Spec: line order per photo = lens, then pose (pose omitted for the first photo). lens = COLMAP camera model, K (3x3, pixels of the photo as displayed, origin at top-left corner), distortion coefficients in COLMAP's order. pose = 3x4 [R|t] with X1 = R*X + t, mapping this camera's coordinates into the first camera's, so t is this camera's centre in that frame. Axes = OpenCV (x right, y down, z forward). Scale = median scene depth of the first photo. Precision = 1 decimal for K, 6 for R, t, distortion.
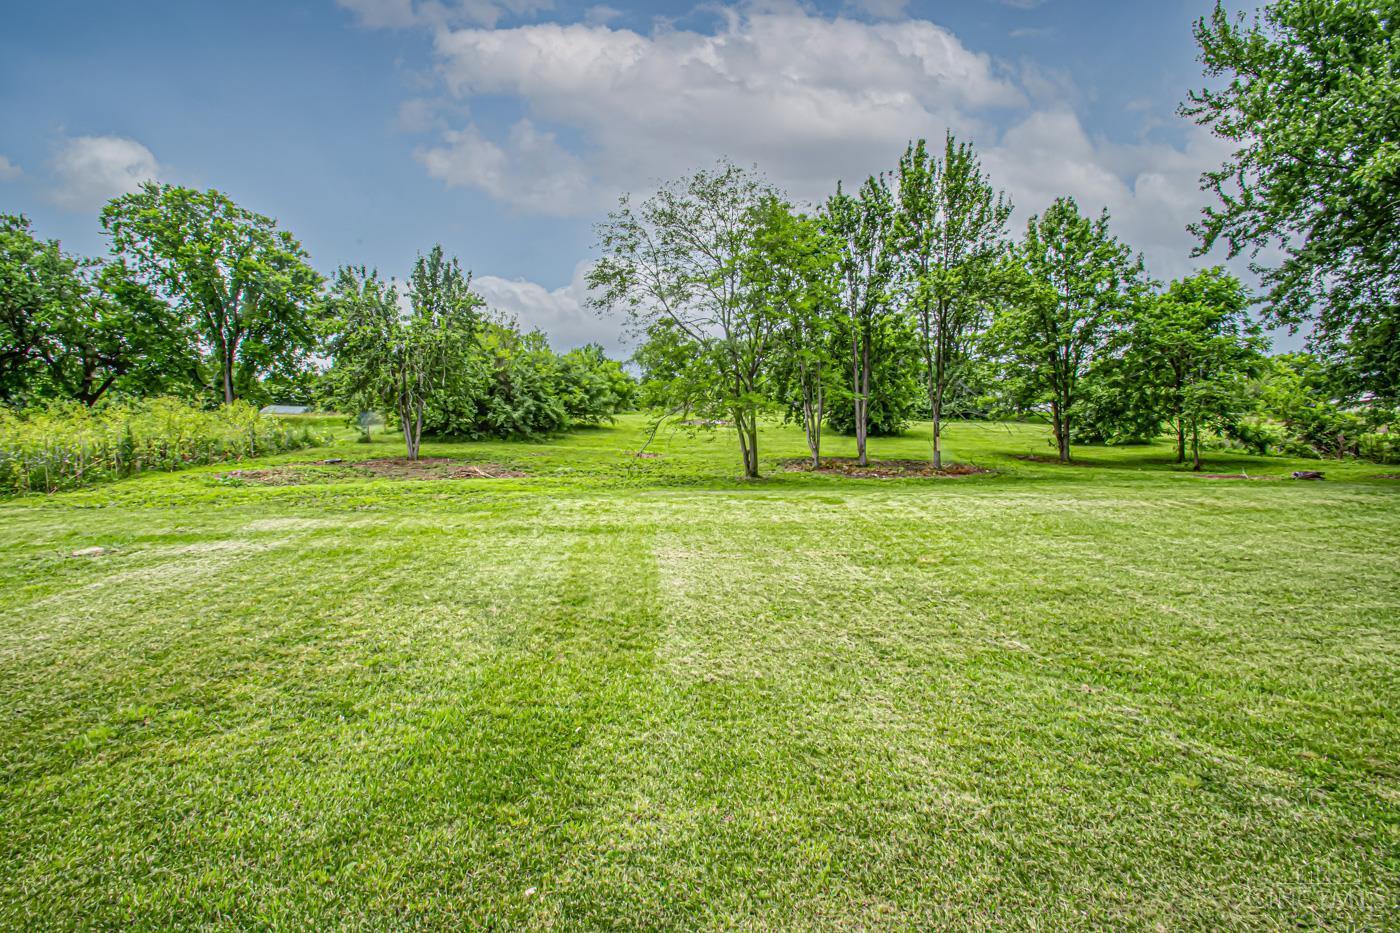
lens RADIAL K [[622.6, 0, 698.2], [0, 622.6, 477.3], [0, 0, 1]] dist [-0.004828, -0.006362]
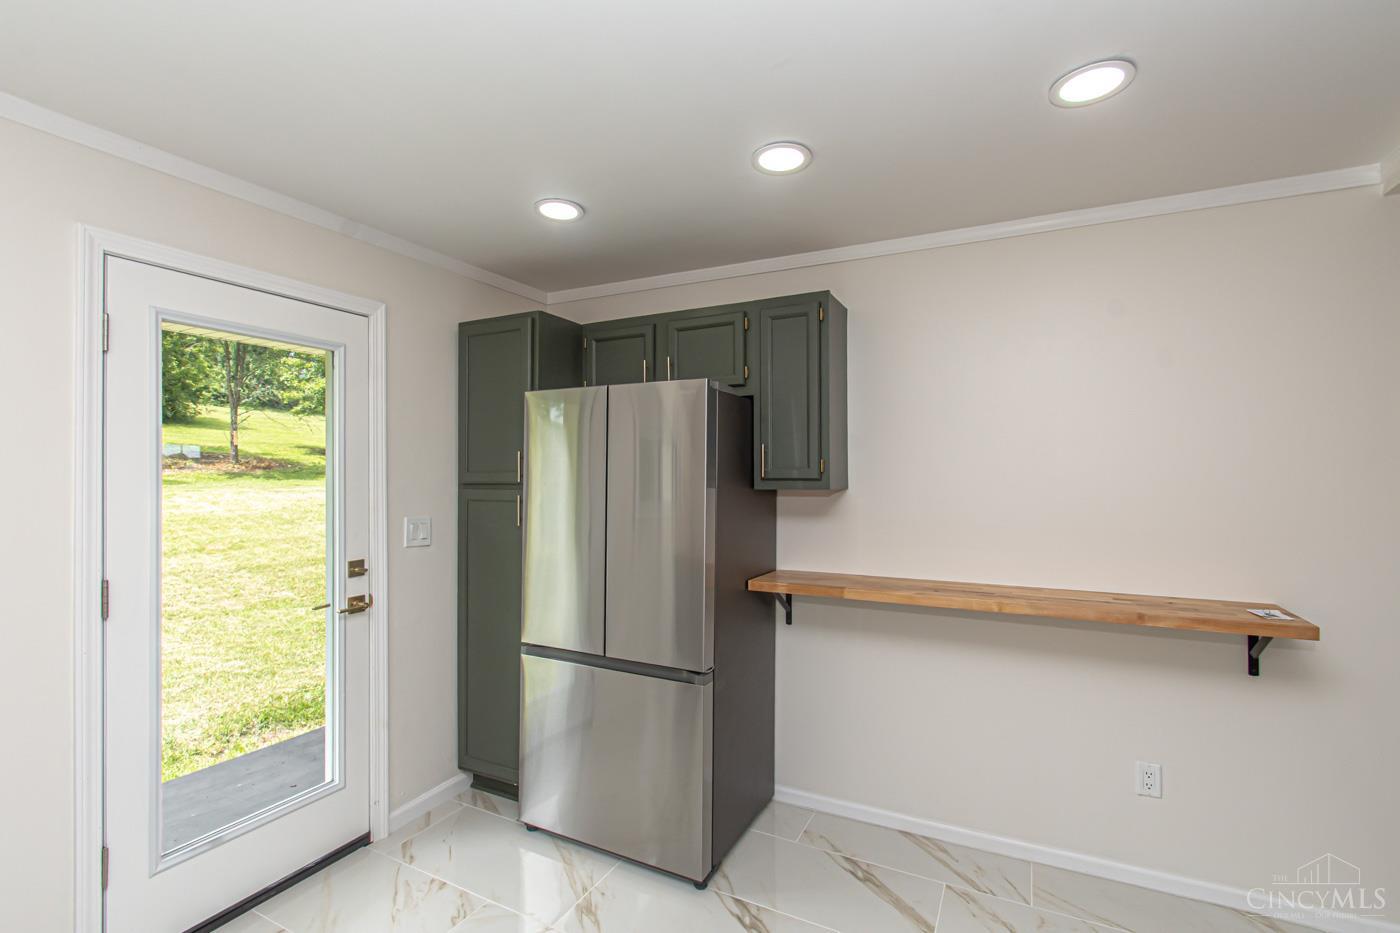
lens RADIAL K [[622.6, 0, 691.7], [0, 622.6, 479.8], [0, 0, 1]] dist [-0.004828, -0.006362]
pose [[0.543448, -0.004897, 0.839428, -0.114230], [-0.009867, 0.999877, 0.012221, -0.014785], [-0.839385, -0.014924, 0.543333, -0.358806]]
